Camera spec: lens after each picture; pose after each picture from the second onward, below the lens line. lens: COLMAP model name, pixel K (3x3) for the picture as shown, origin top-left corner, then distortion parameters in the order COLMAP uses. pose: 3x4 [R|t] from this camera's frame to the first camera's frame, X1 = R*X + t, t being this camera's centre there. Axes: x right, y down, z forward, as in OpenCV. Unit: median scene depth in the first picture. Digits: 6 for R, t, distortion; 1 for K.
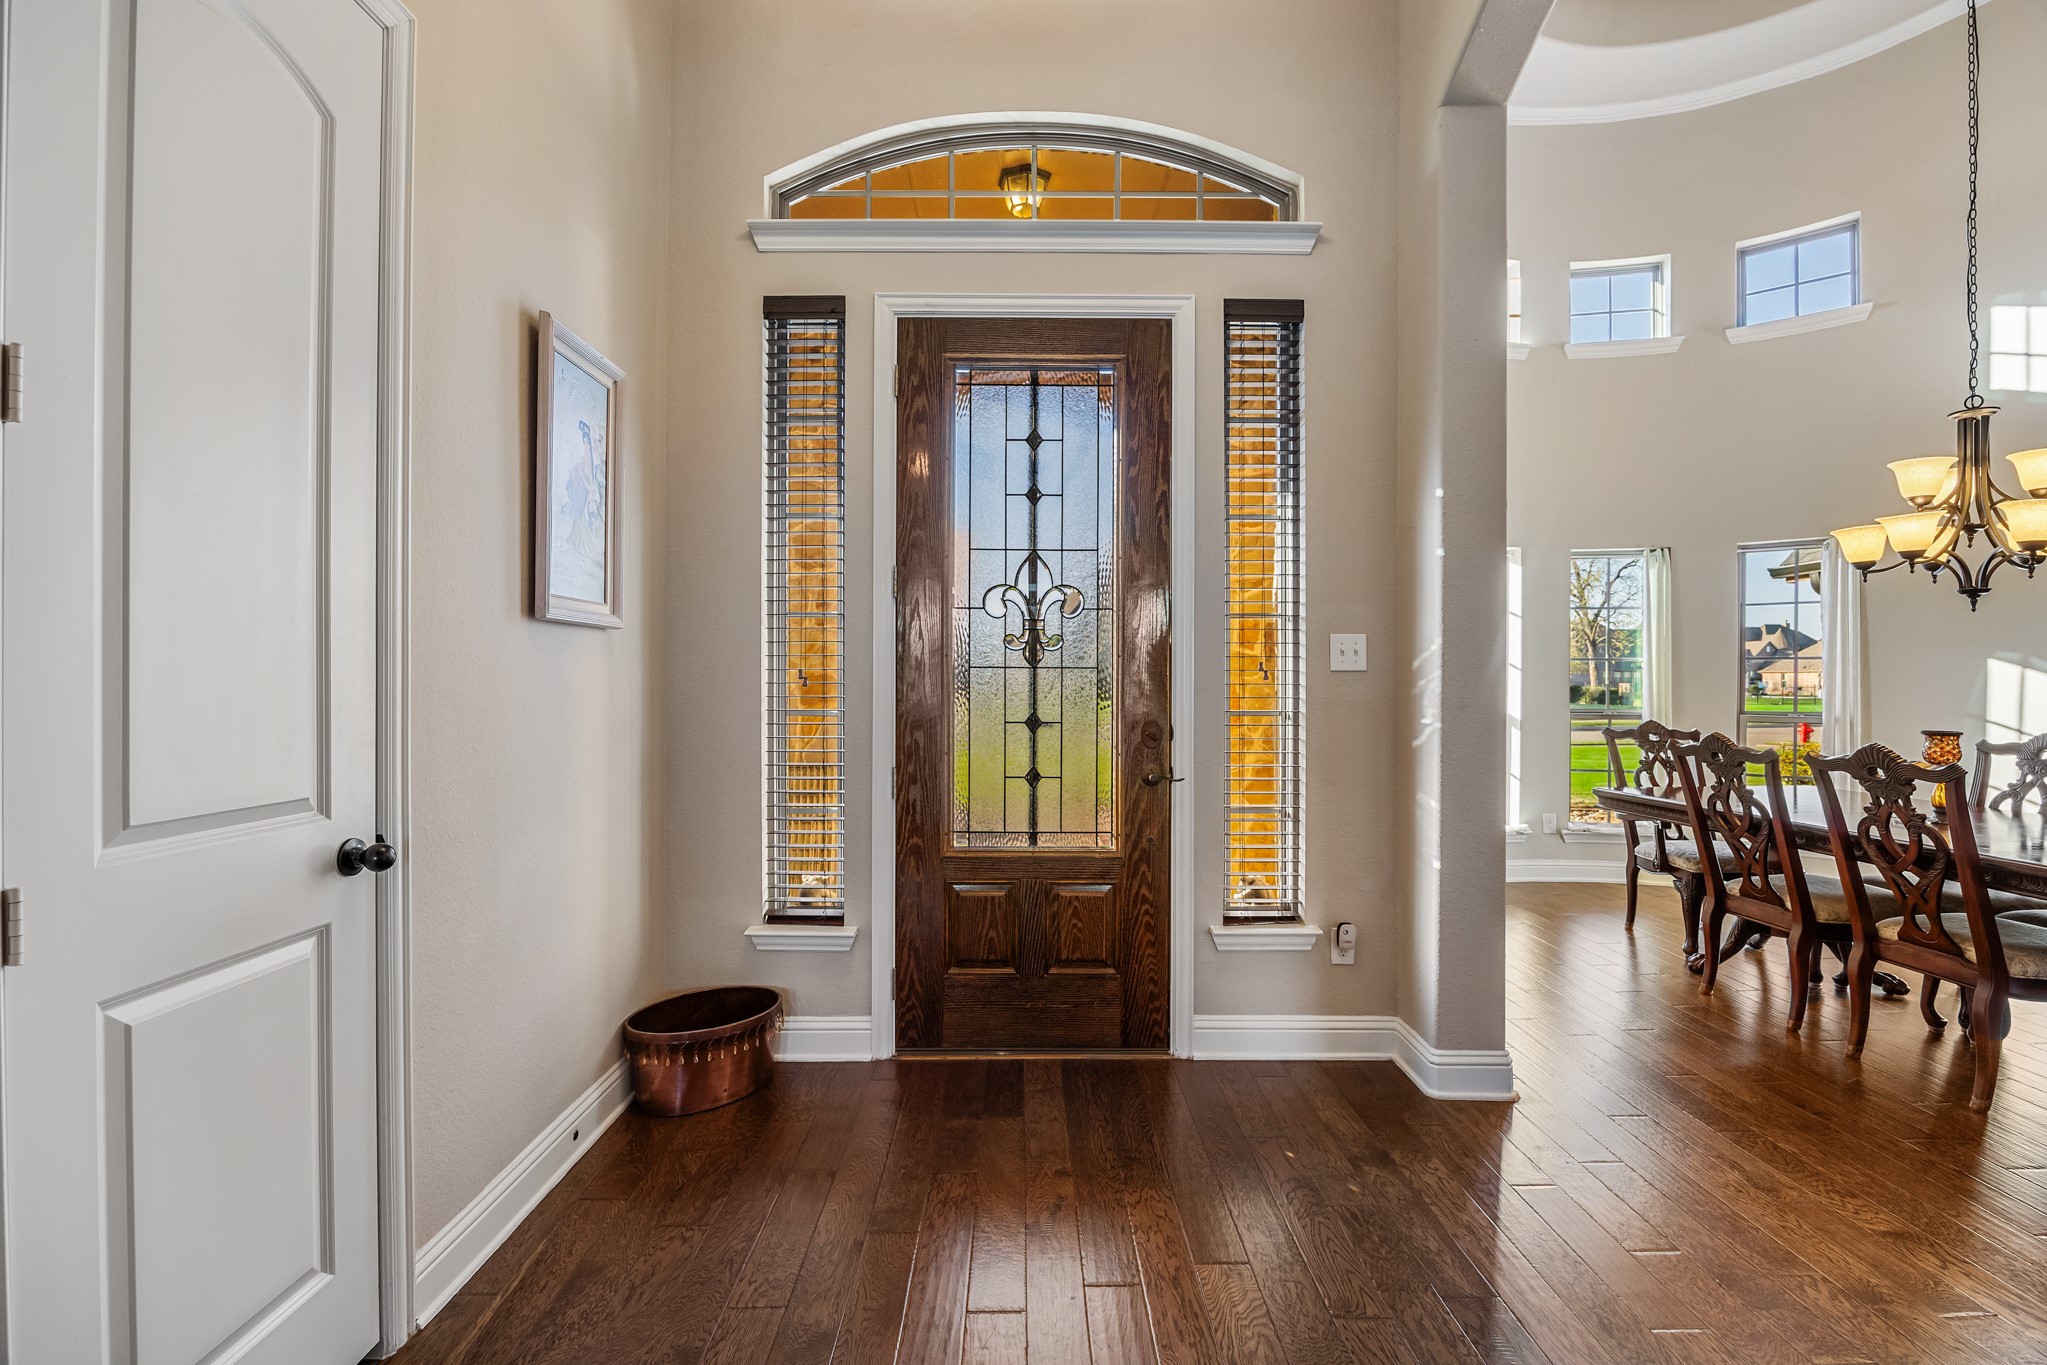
lens RADIAL K [[896.7, 0, 1023.5], [0, 896.7, 682.5], [0, 0, 1]] dist [-0.013169, 0.000126]
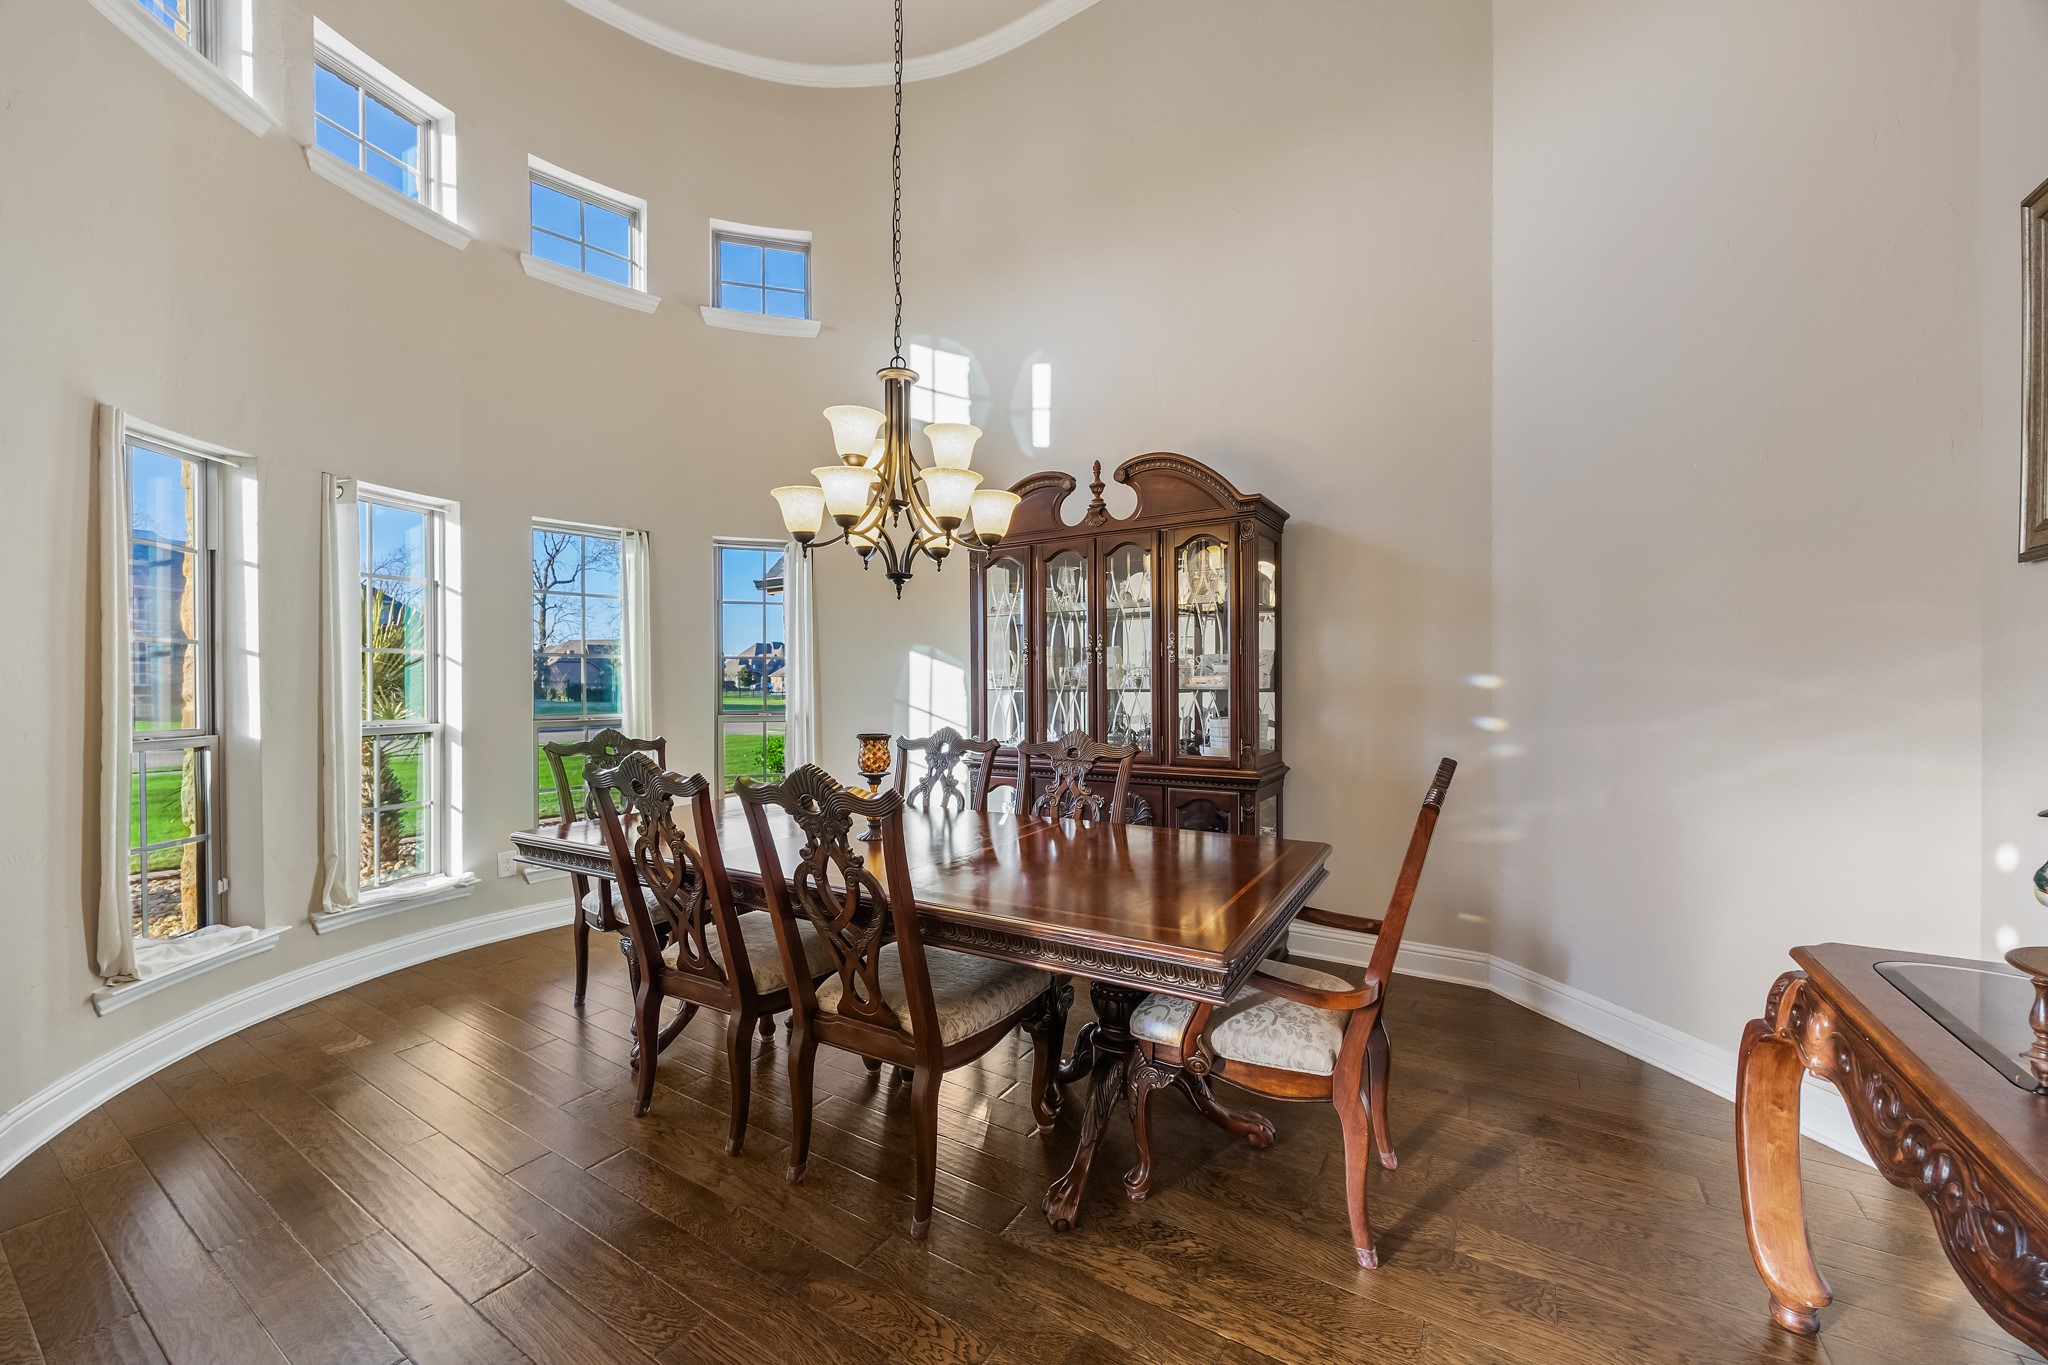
lens RADIAL K [[780.4, 0, 1024.0], [0, 780.4, 682.5], [0, 0, 1]] dist [-0.000862, -0.000139]
pose [[0.535981, -0.005190, 0.844214, 0.471642], [0.008024, 0.999967, 0.001053, 0.004143], [-0.844192, 0.006210, 0.536006, 0.465421]]
